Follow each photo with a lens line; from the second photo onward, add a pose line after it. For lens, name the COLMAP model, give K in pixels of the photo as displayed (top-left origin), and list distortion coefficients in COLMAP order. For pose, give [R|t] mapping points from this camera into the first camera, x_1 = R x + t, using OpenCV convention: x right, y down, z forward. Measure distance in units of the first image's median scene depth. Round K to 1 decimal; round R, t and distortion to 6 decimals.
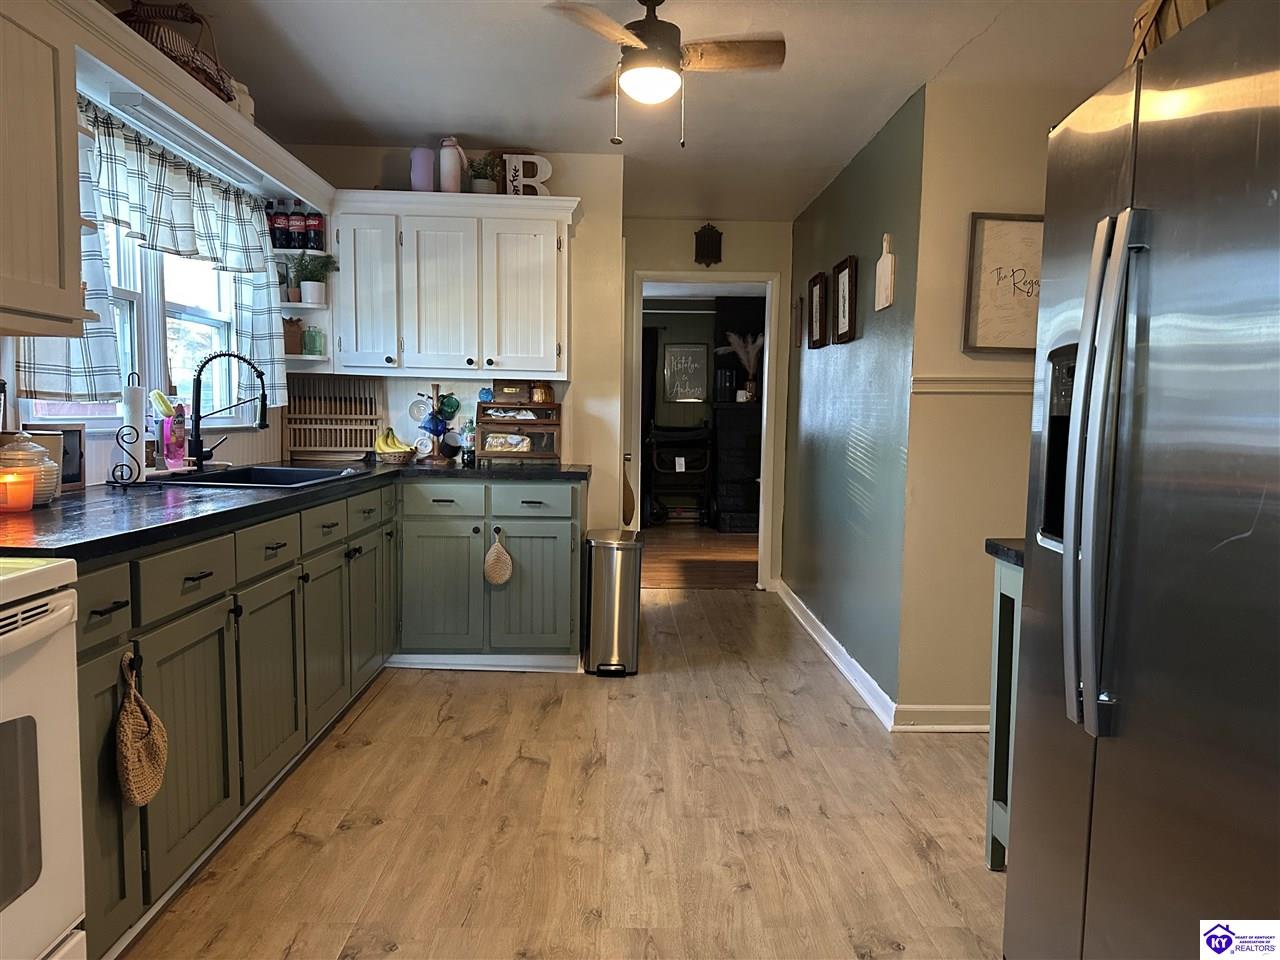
lens RADIAL K [[896.0, 0, 666.7], [0, 896.0, 493.8], [0, 0, 1]] dist [0.063349, -0.052564]
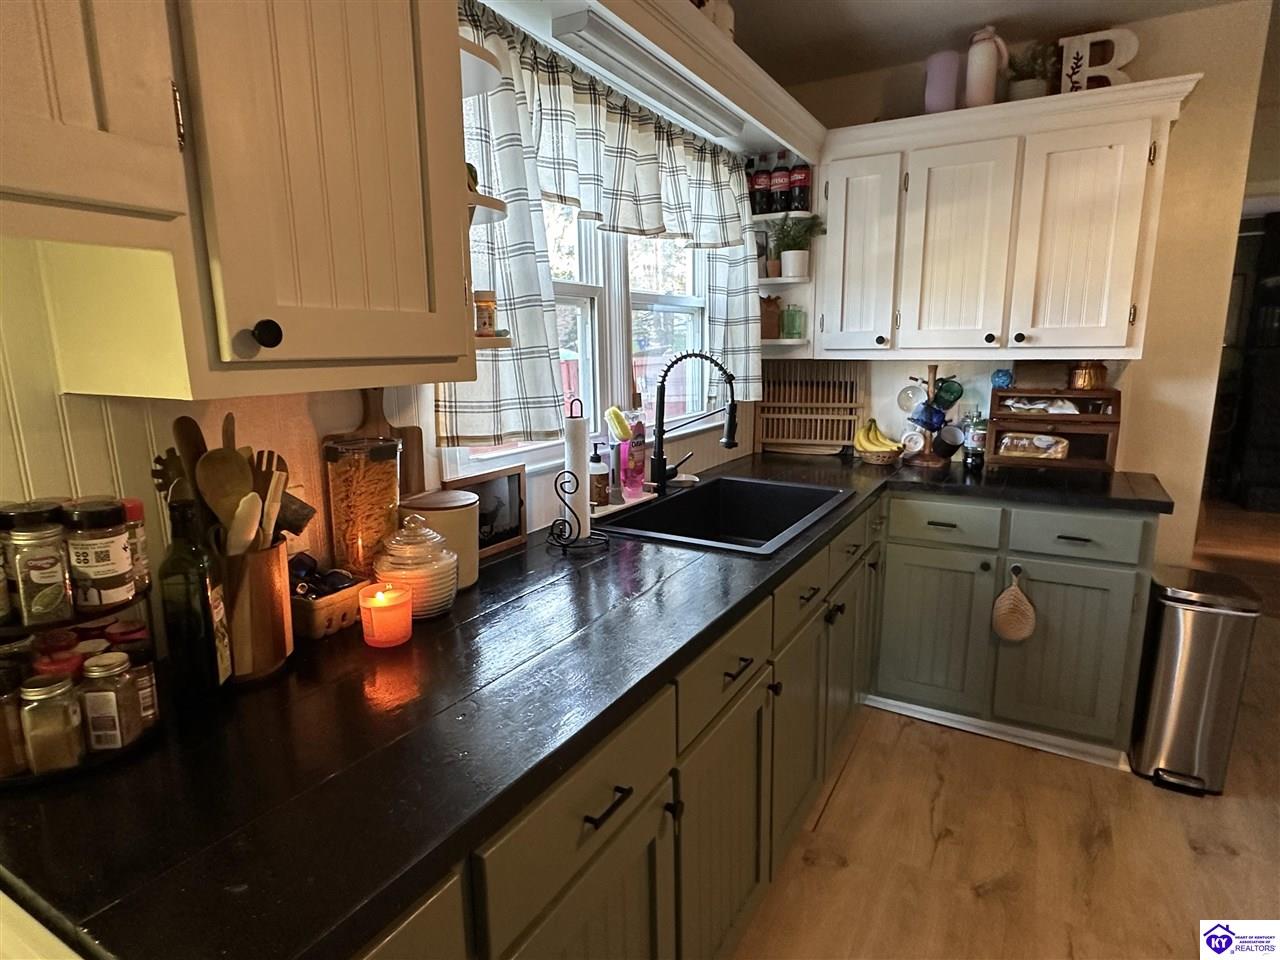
lens RADIAL K [[725.3, 0, 643.6], [0, 725.3, 476.8], [0, 0, 1]] dist [-0.018547, 0.005996]
pose [[0.849360, 0.065927, -0.523681, -0.147275], [-0.019809, 0.995451, 0.093190, -0.086621], [0.527443, -0.068779, 0.846802, 0.350970]]
